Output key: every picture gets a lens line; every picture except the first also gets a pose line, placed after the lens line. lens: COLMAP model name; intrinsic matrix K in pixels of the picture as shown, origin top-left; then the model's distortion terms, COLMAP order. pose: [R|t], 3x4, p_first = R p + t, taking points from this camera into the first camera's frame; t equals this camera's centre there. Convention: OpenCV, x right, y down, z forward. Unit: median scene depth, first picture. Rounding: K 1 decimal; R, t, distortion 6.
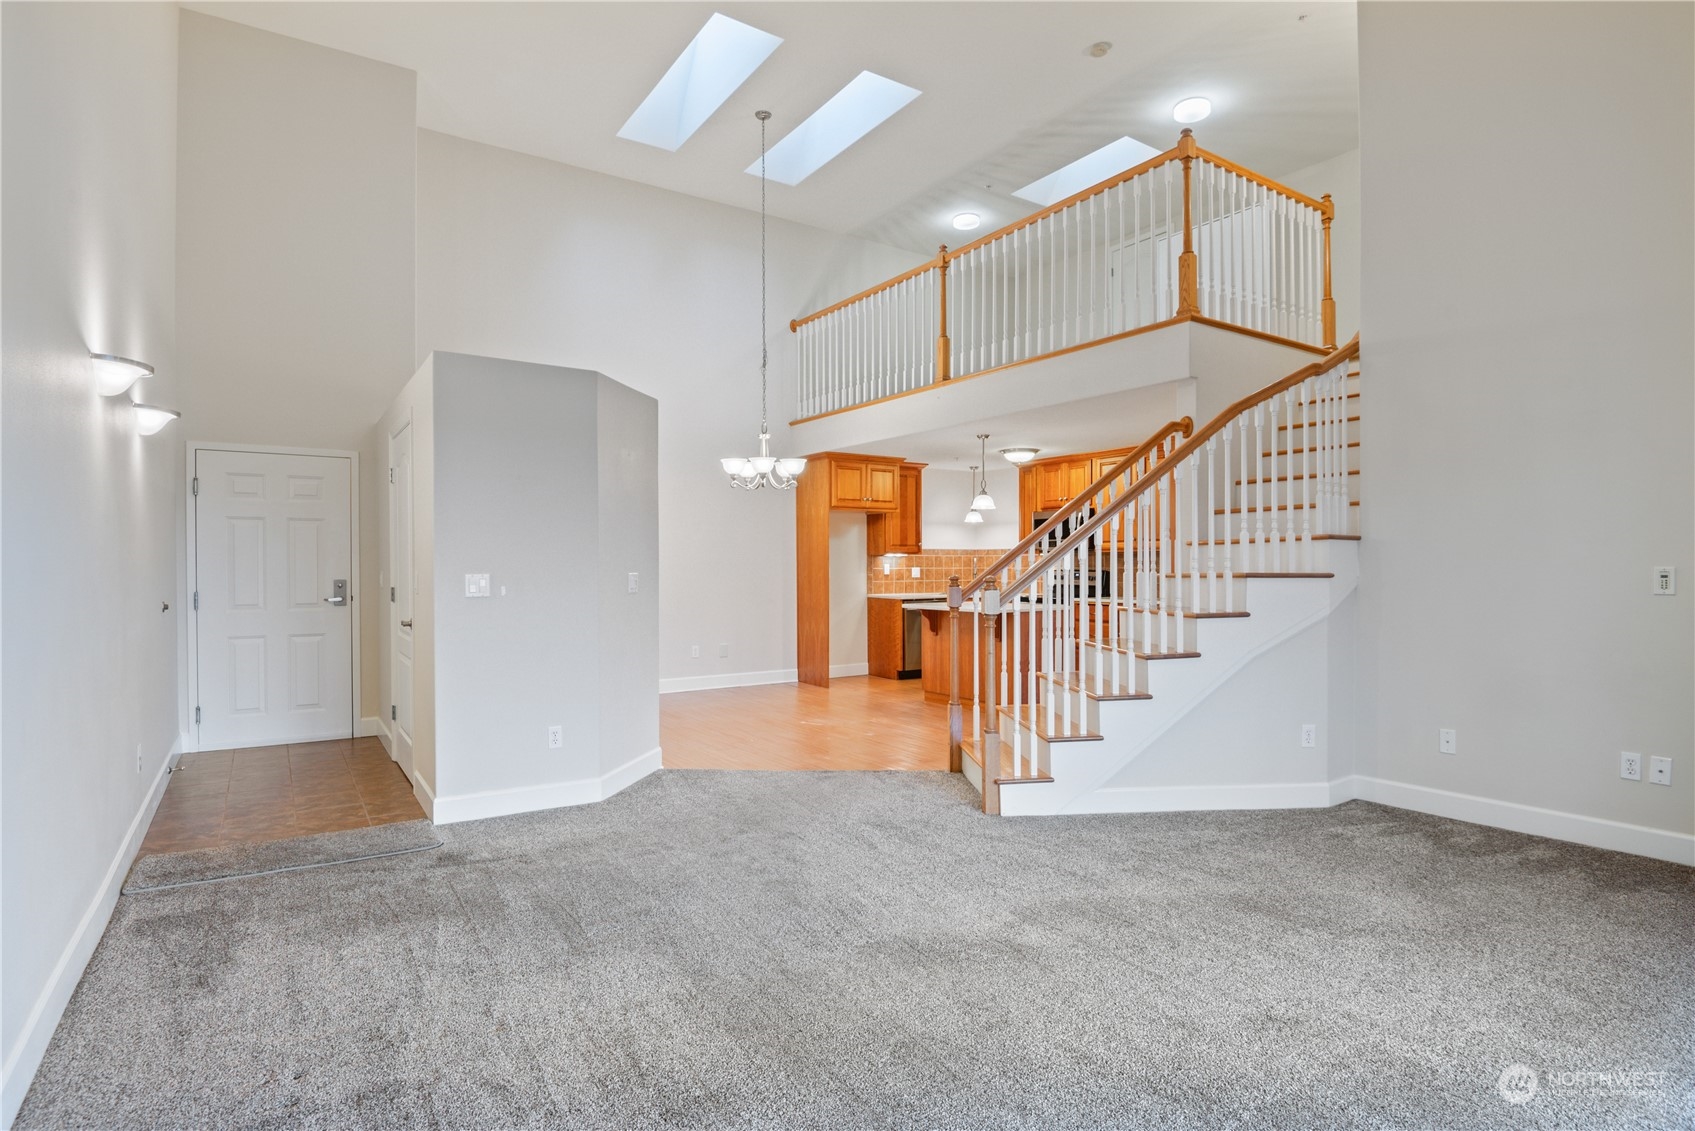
lens RADIAL K [[864.3, 0, 847.5], [0, 864.3, 565.5], [0, 0, 1]] dist [-0.001937, -0.013682]
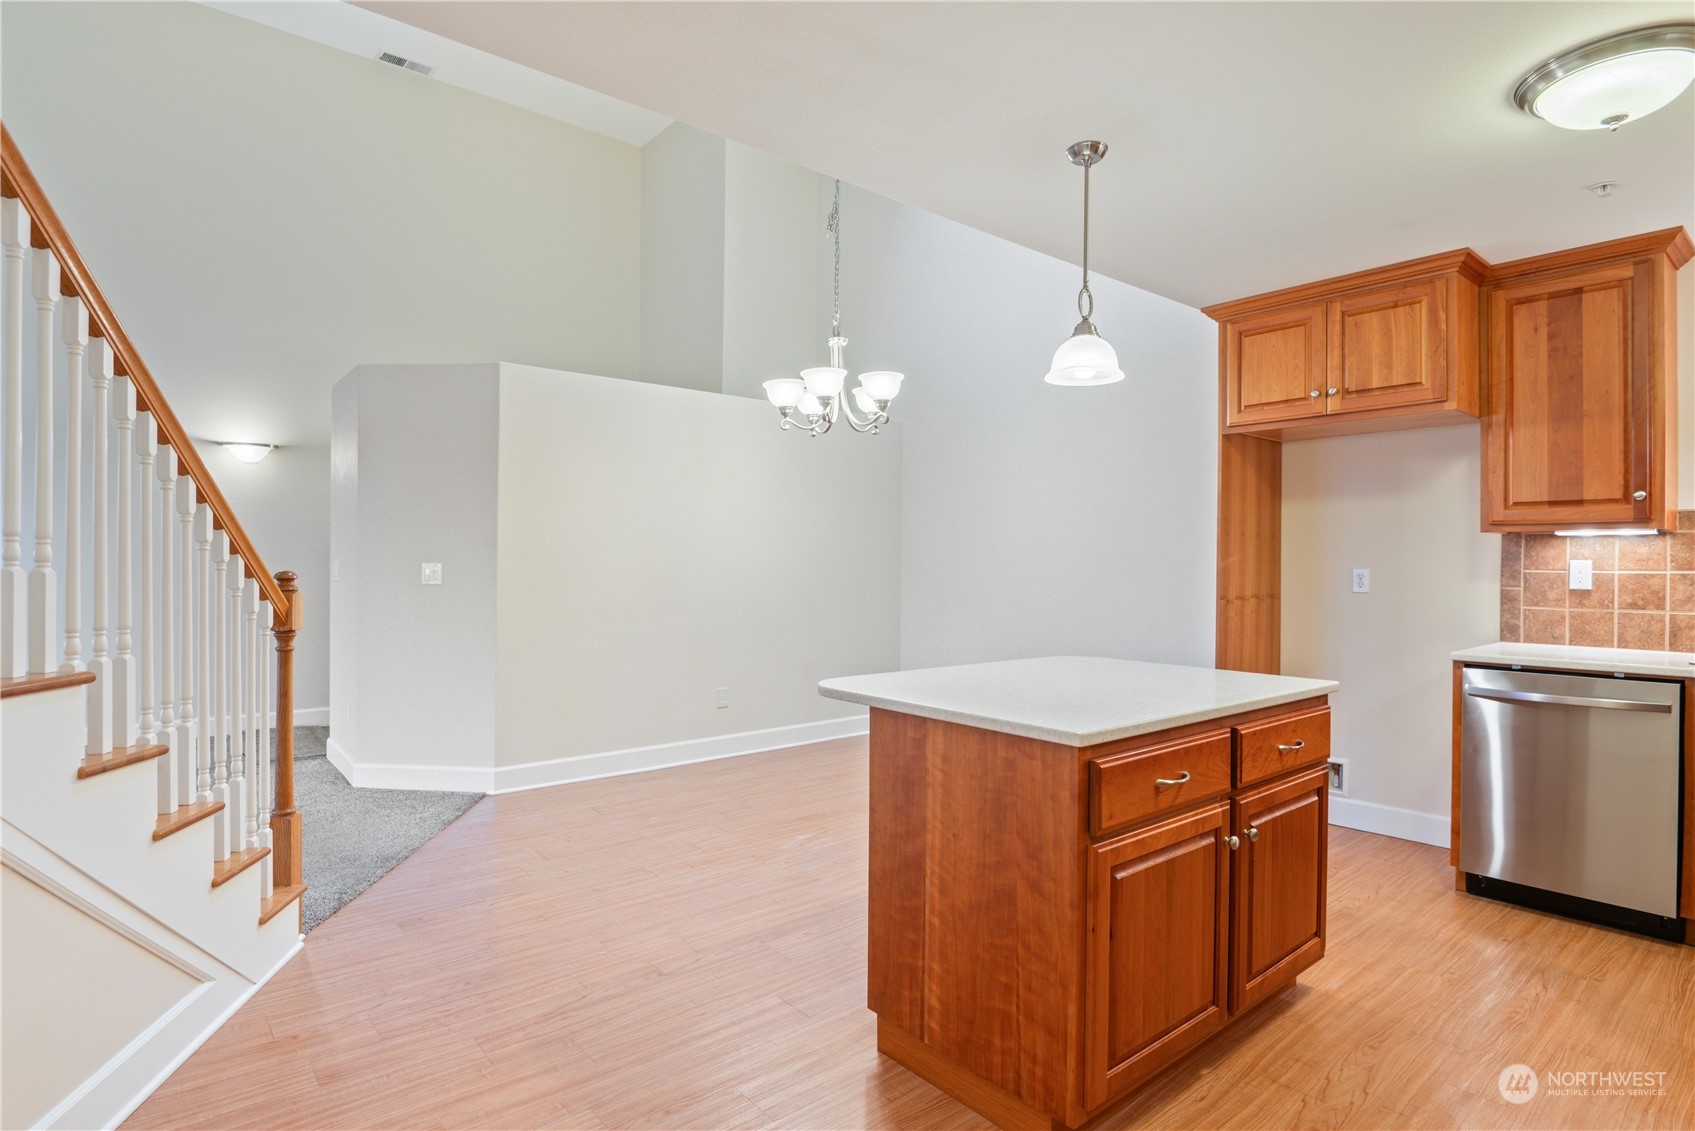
lens RADIAL K [[864.3, 0, 847.5], [0, 864.3, 565.5], [0, 0, 1]] dist [-0.001937, -0.013682]
pose [[0.096331, 0.004153, -0.995341, 0.379556], [-0.008761, 0.999956, 0.003324, 0.002360], [0.995311, 0.008400, 0.096363, 0.723707]]
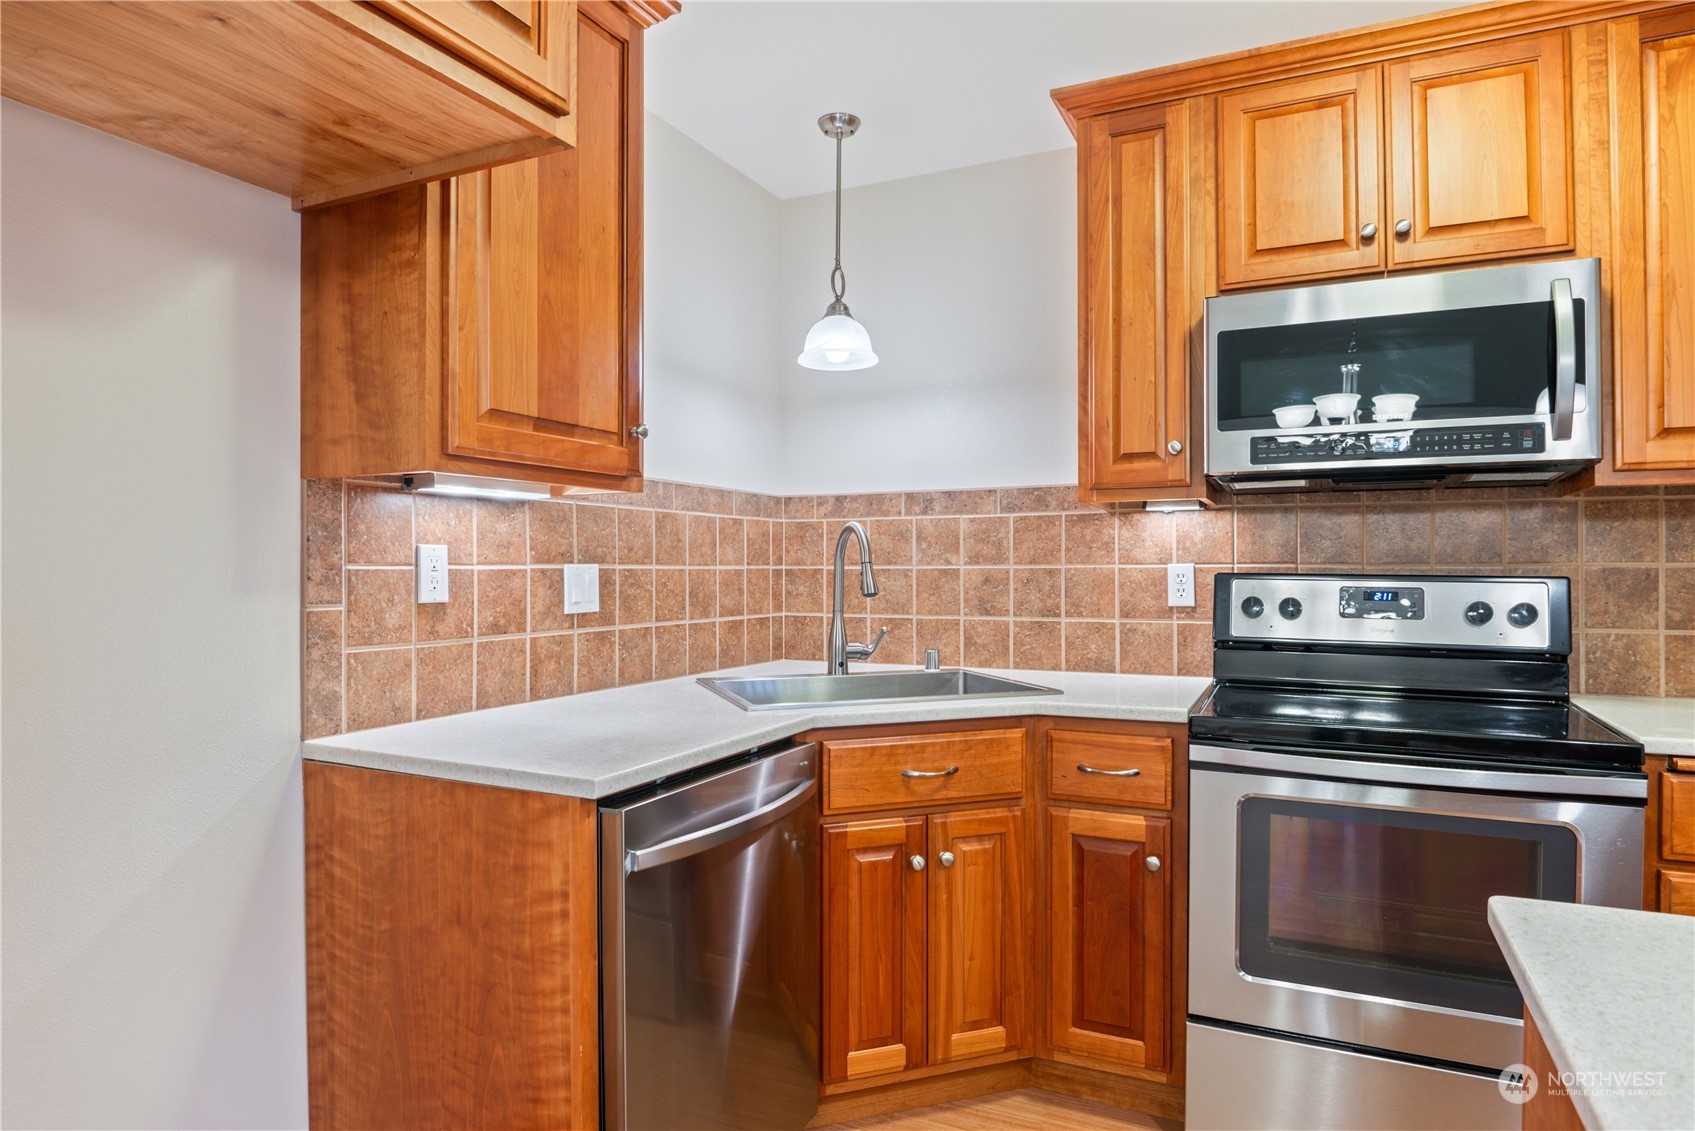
lens RADIAL K [[990.9, 0, 844.3], [0, 990.9, 564.1], [0, 0, 1]] dist [-0.004597, -0.013473]
pose [[0.865482, 0.002680, 0.500933, 0.019297], [-0.000542, 0.999990, -0.004413, 0.003705], [-0.500940, 0.003548, 0.865475, 0.845689]]
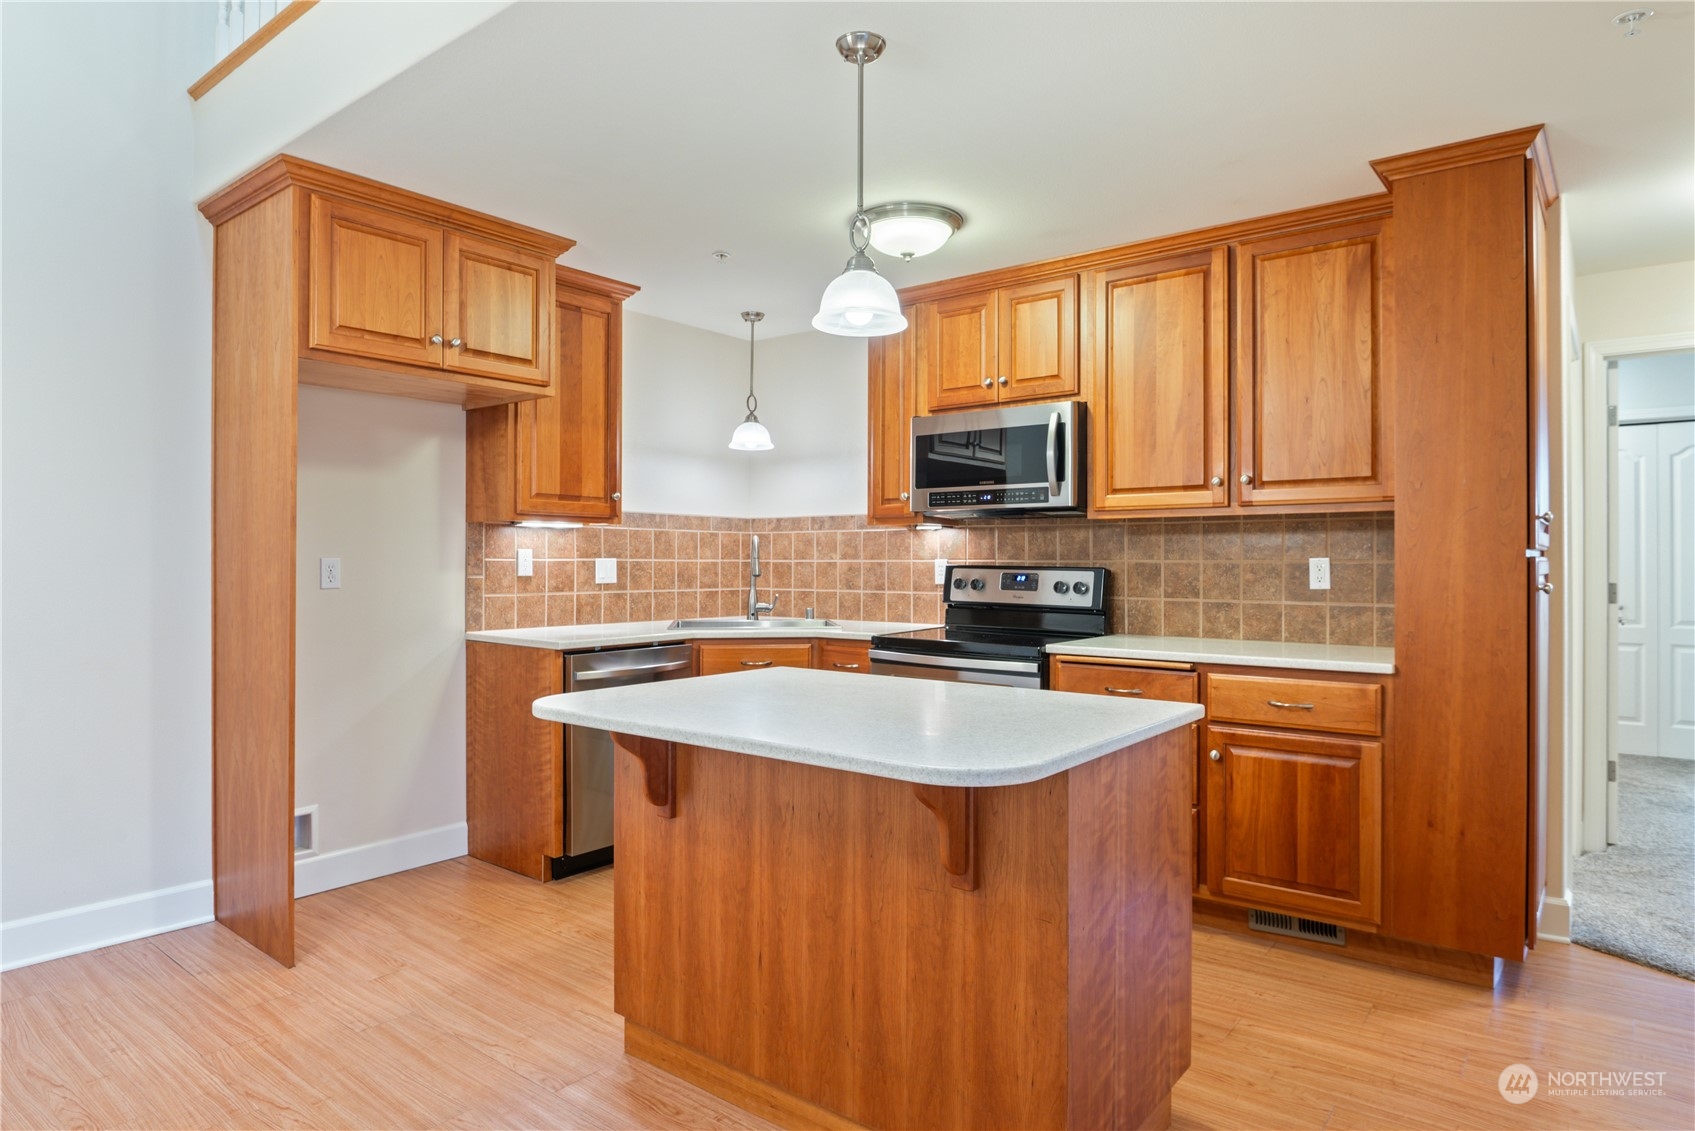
lens RADIAL K [[983.0, 0, 842.6], [0, 983.0, 552.9], [0, 0, 1]] dist [-0.005818, -0.001144]
pose [[0.954576, 0.007819, 0.297866, 0.053285], [-0.005312, 0.999943, -0.009225, 0.003738], [-0.297921, 0.007223, 0.954563, 0.592122]]
